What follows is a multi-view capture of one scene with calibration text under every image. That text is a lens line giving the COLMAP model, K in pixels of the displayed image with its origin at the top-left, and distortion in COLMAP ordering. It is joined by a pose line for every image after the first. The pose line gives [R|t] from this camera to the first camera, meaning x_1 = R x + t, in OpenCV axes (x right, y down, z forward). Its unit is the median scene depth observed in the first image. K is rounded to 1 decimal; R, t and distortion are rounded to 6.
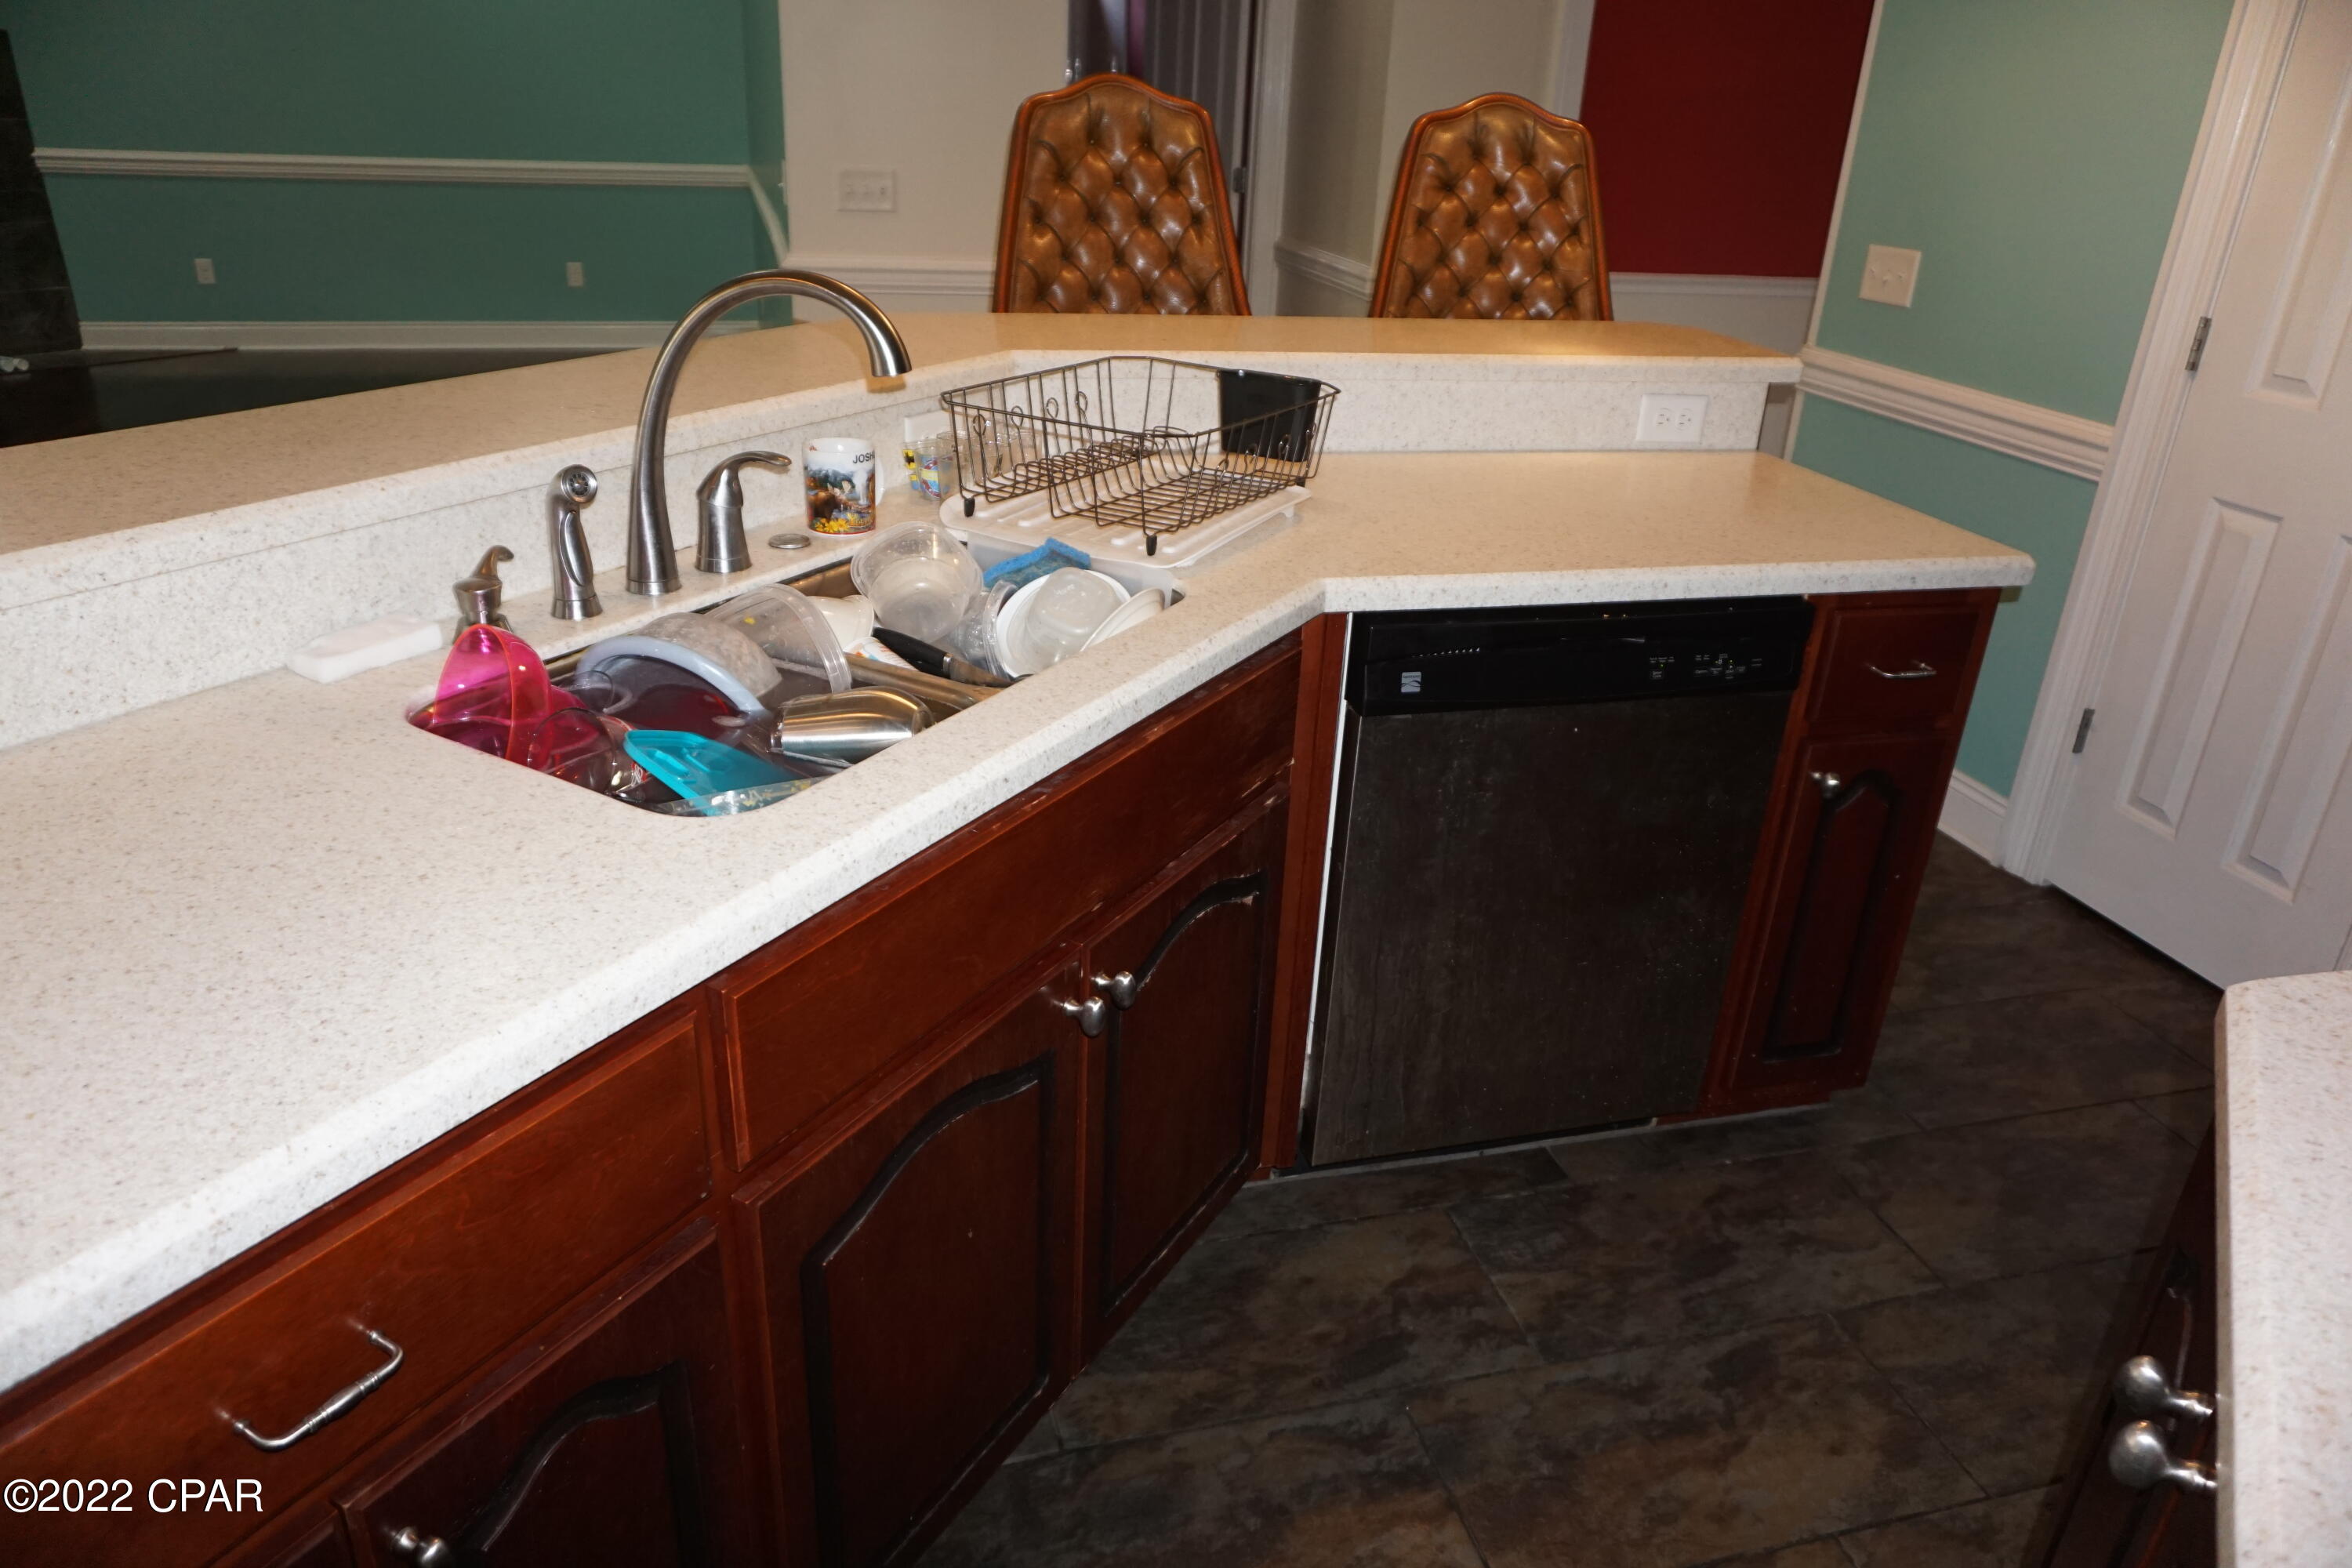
lens RADIAL K [[1564.5, 0, 1178.8], [0, 1564.5, 793.5], [0, 0, 1]] dist [-0.026869, 0.007283]
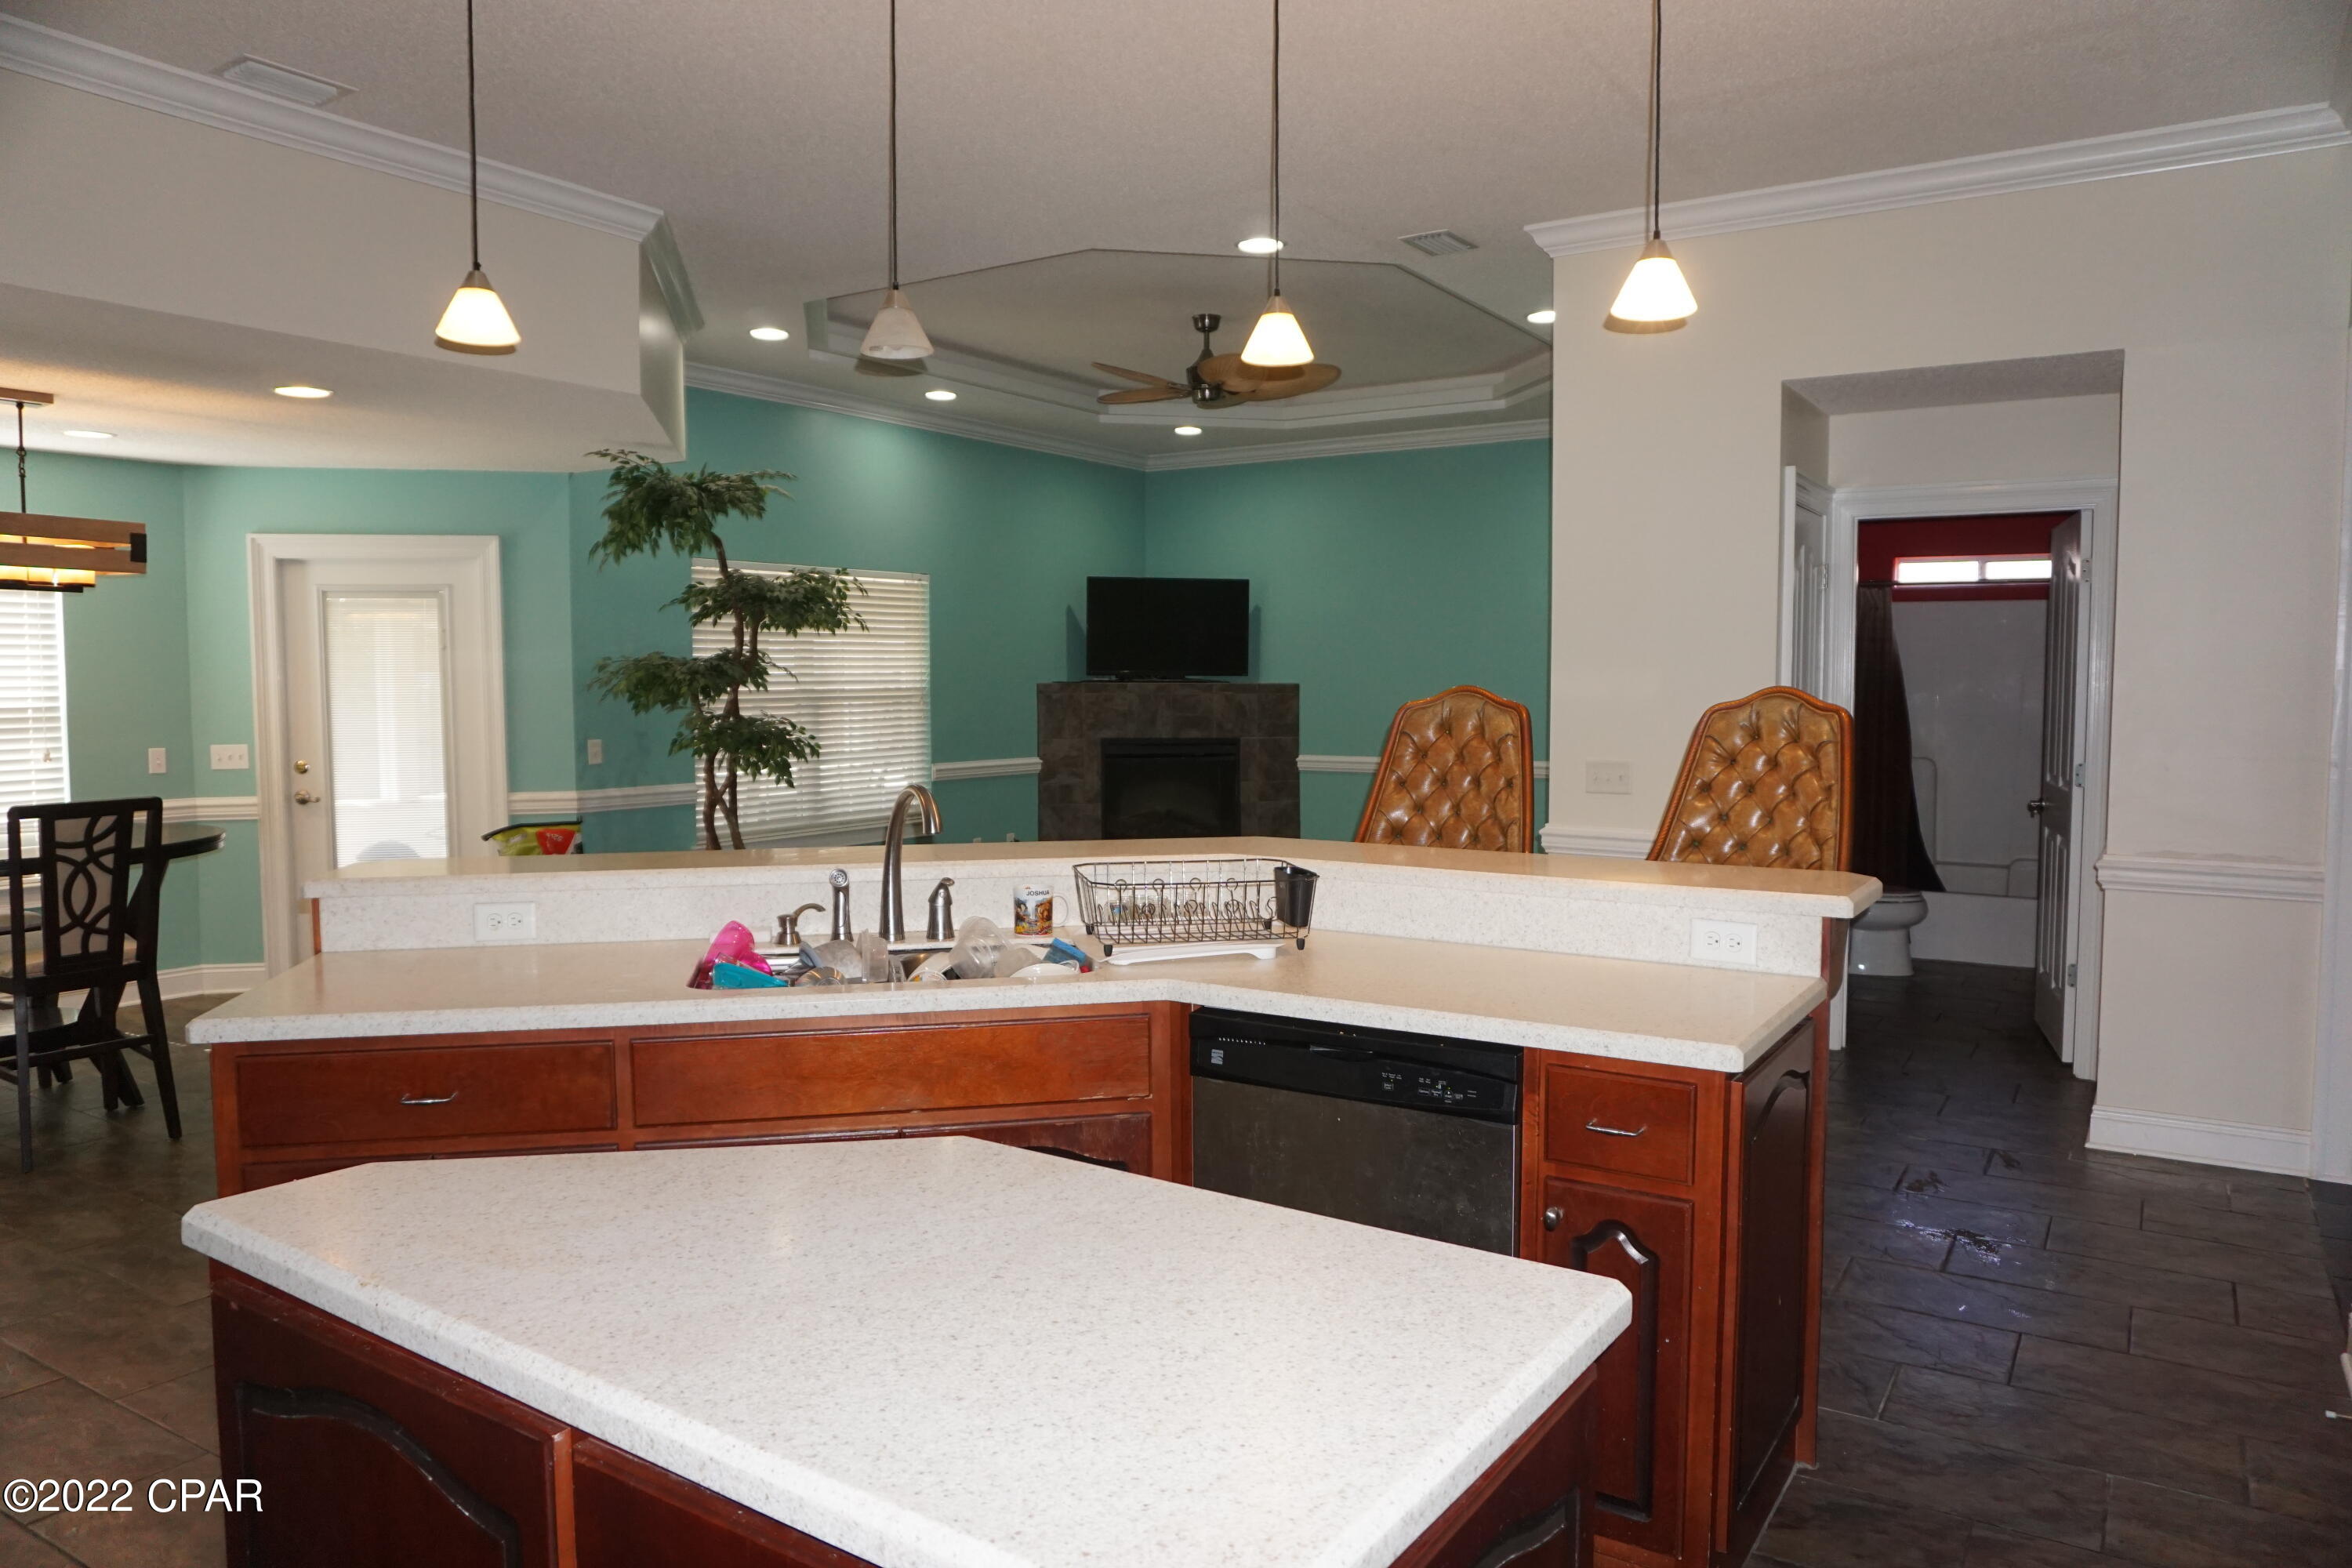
lens RADIAL K [[1564.5, 0, 1178.3], [0, 1564.5, 785.7], [0, 0, 1]] dist [-0.026869, 0.007283]
pose [[0.660351, 0.000442, -0.750957, 0.927211], [-0.280513, 0.927759, -0.246122, 0.049967], [0.696598, 0.373180, 0.612771, -0.029910]]
